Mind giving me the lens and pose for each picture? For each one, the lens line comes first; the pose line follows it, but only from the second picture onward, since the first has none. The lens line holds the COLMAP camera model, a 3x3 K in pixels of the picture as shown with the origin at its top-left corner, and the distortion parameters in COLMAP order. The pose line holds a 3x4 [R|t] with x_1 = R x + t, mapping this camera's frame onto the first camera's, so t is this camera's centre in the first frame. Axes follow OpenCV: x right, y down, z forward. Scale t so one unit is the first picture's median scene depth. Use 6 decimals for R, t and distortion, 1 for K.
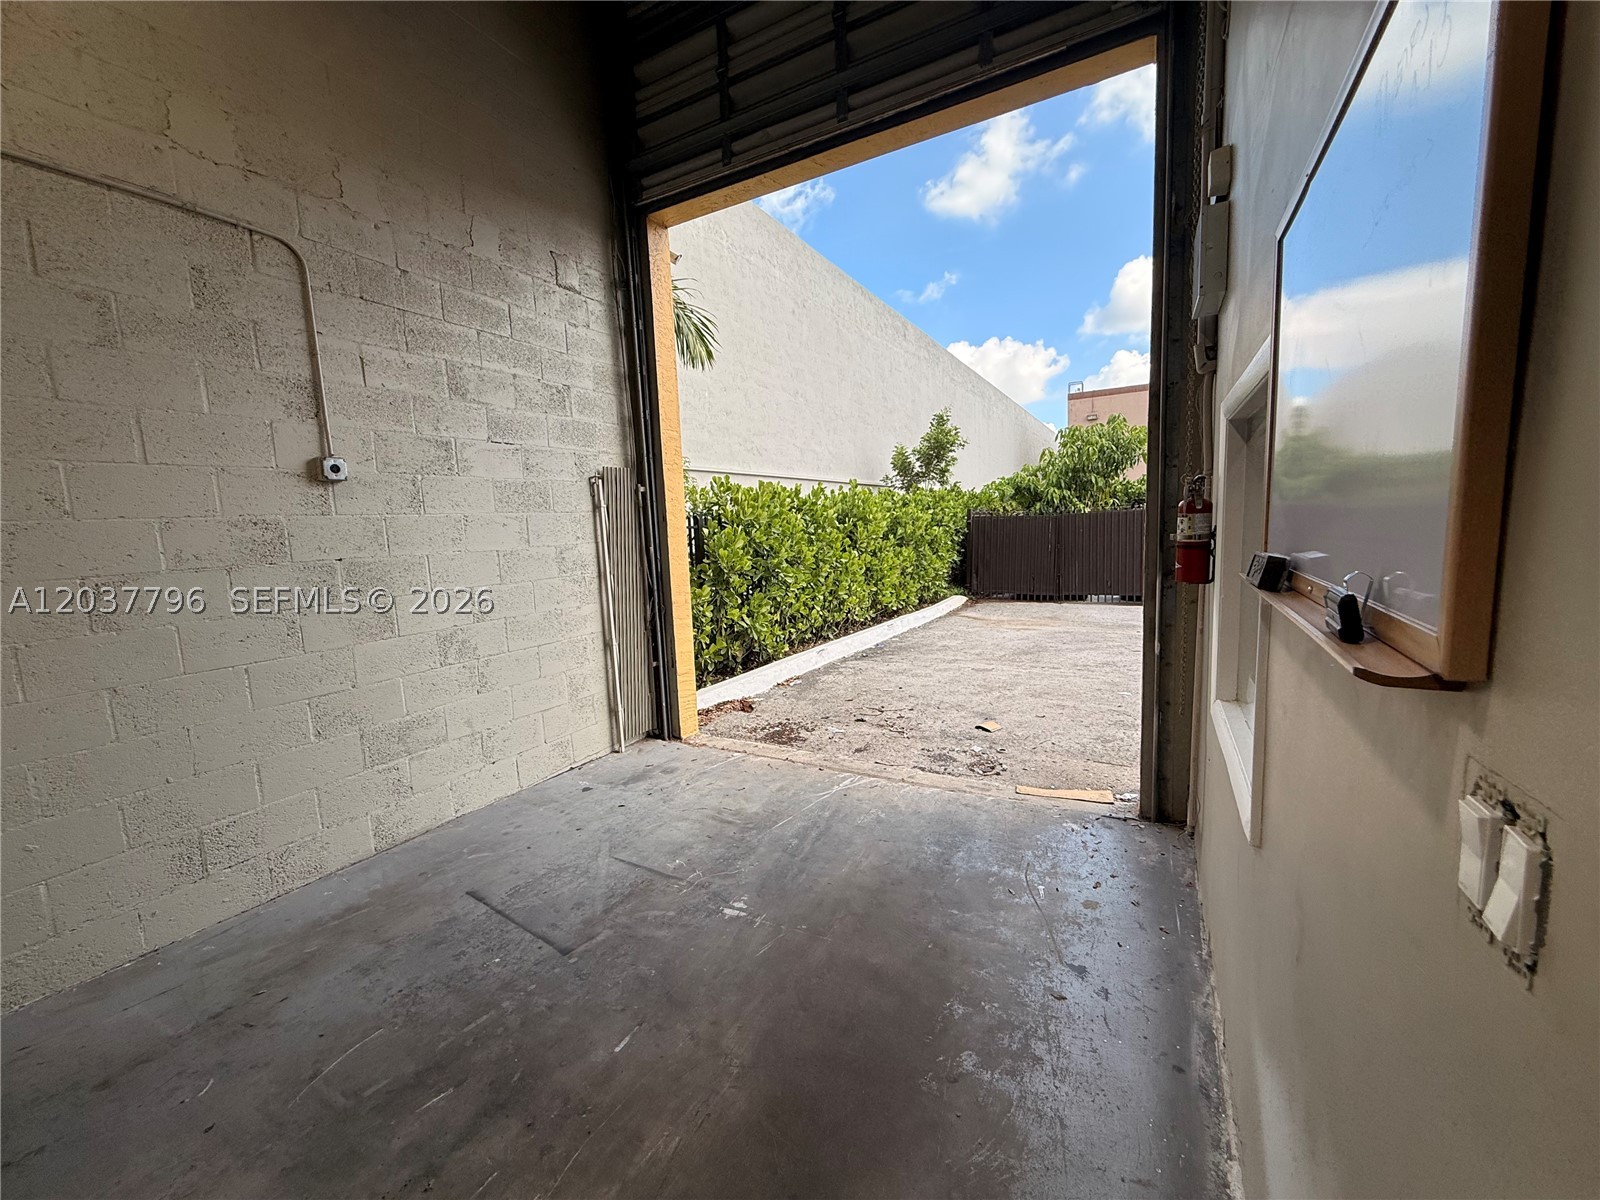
lens RADIAL K [[639.8, 0, 800.4], [0, 639.8, 602.8], [0, 0, 1]] dist [-0.000257, 0.000408]
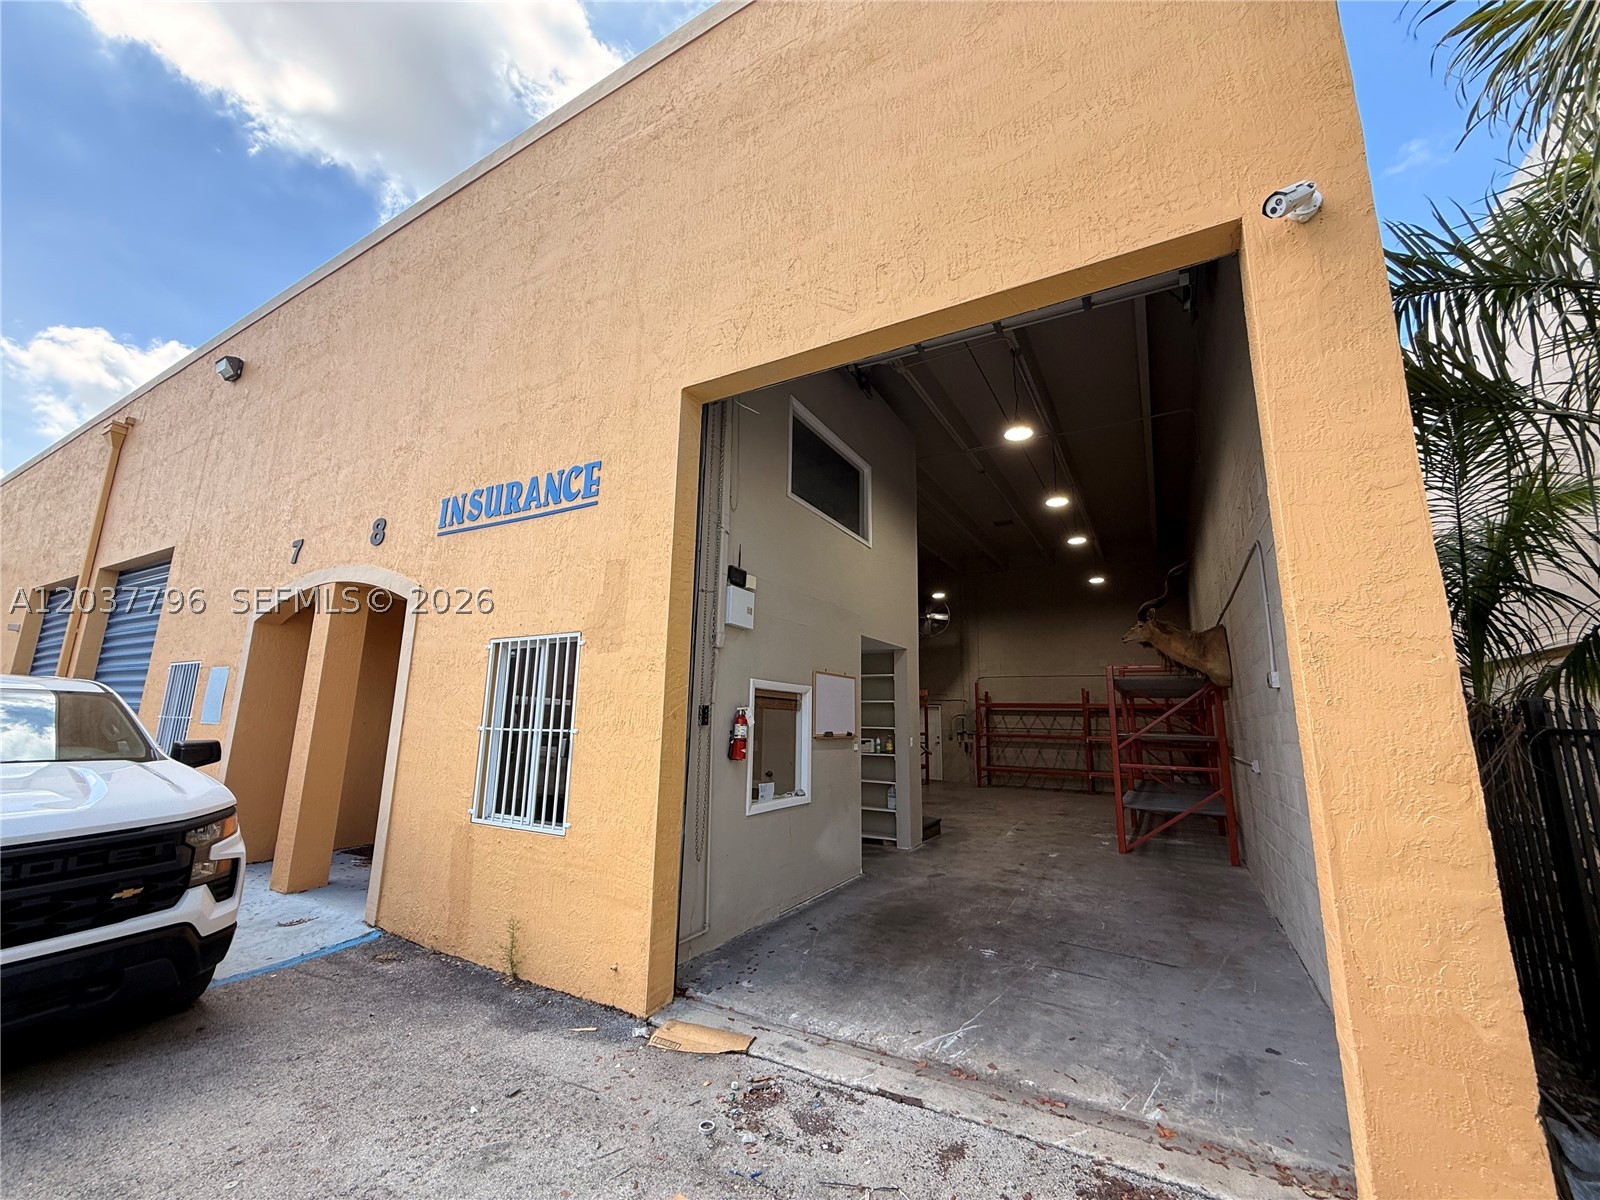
lens RADIAL K [[639.8, 0, 794.5], [0, 639.8, 597.0], [0, 0, 1]] dist [-0.000257, 0.000408]
pose [[-0.999596, 0.025900, 0.011710, 0.233349], [0.024983, 0.997049, -0.072592, -0.225176], [-0.013556, -0.072270, -0.997293, 1.747112]]
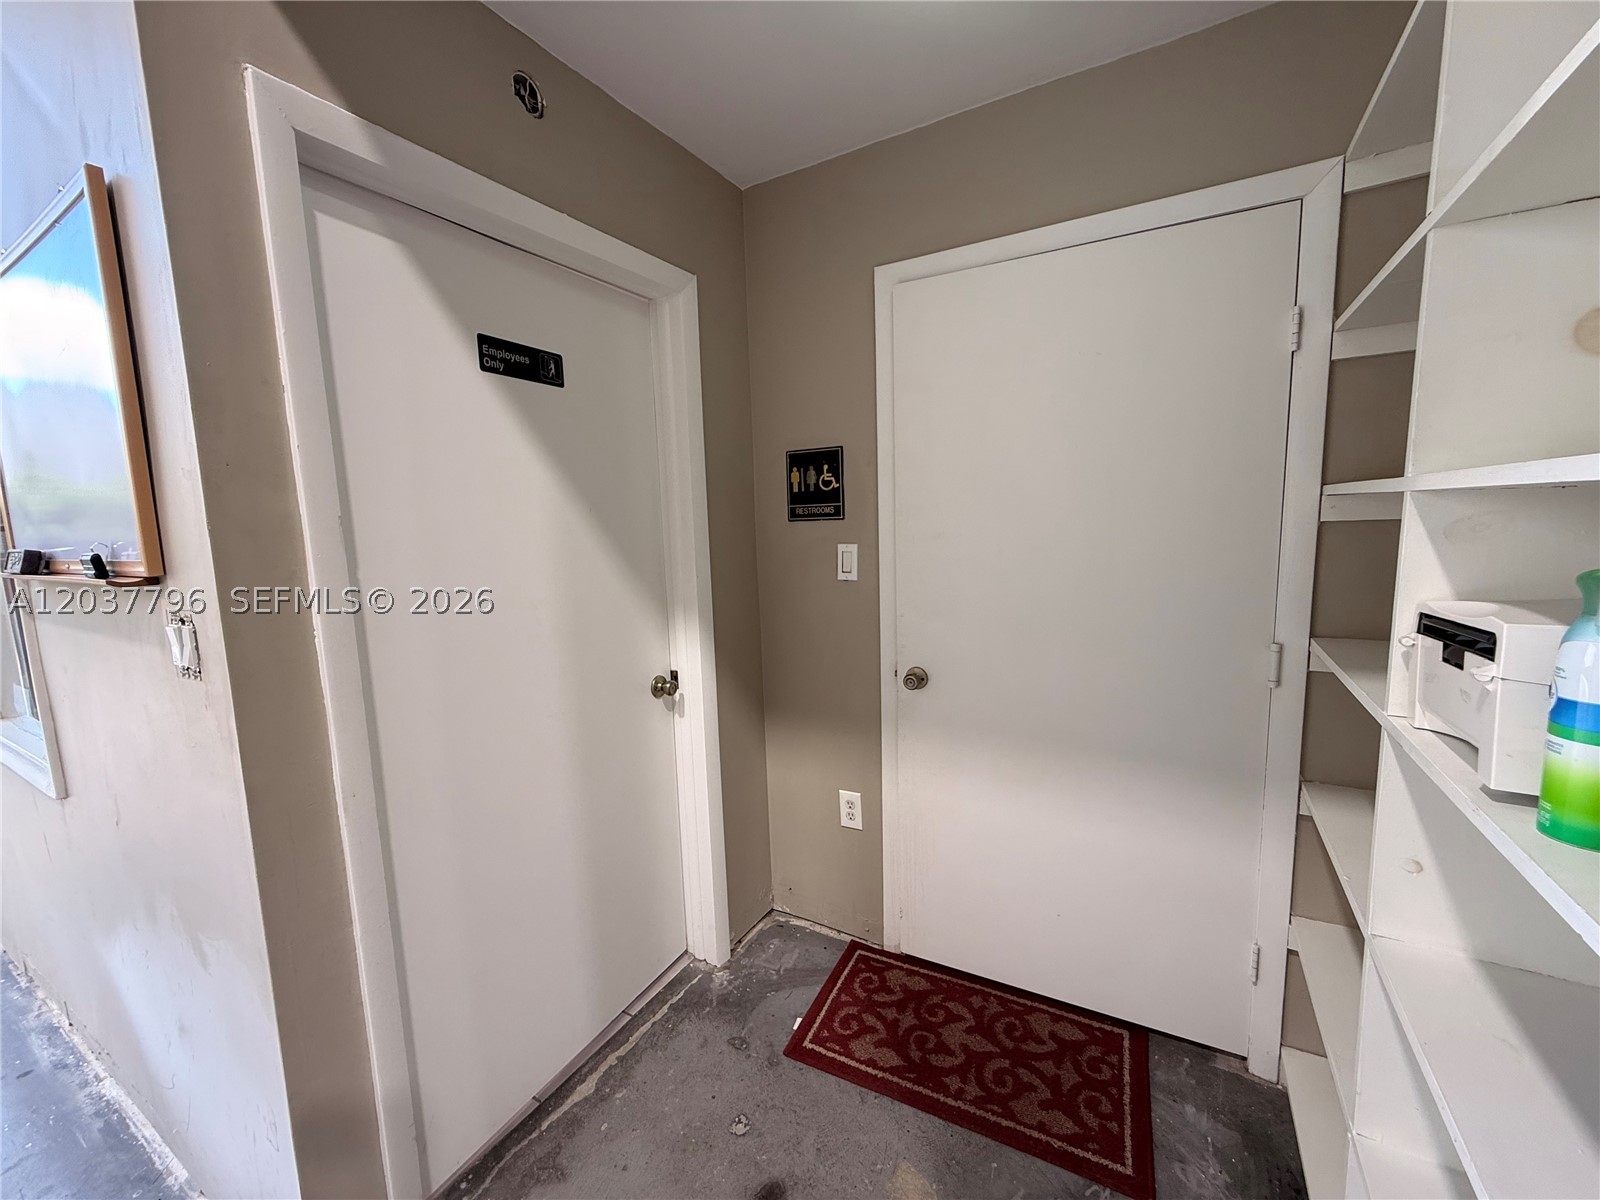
lens RADIAL K [[639.8, 0, 797.3], [0, 639.8, 596.7], [0, 0, 1]] dist [-0.000257, 0.000408]
pose [[0.029834, -0.080796, 0.996284, -0.137289], [0.153673, 0.985249, 0.075299, 0.041000], [-0.987671, 0.150855, 0.041810, -0.156219]]
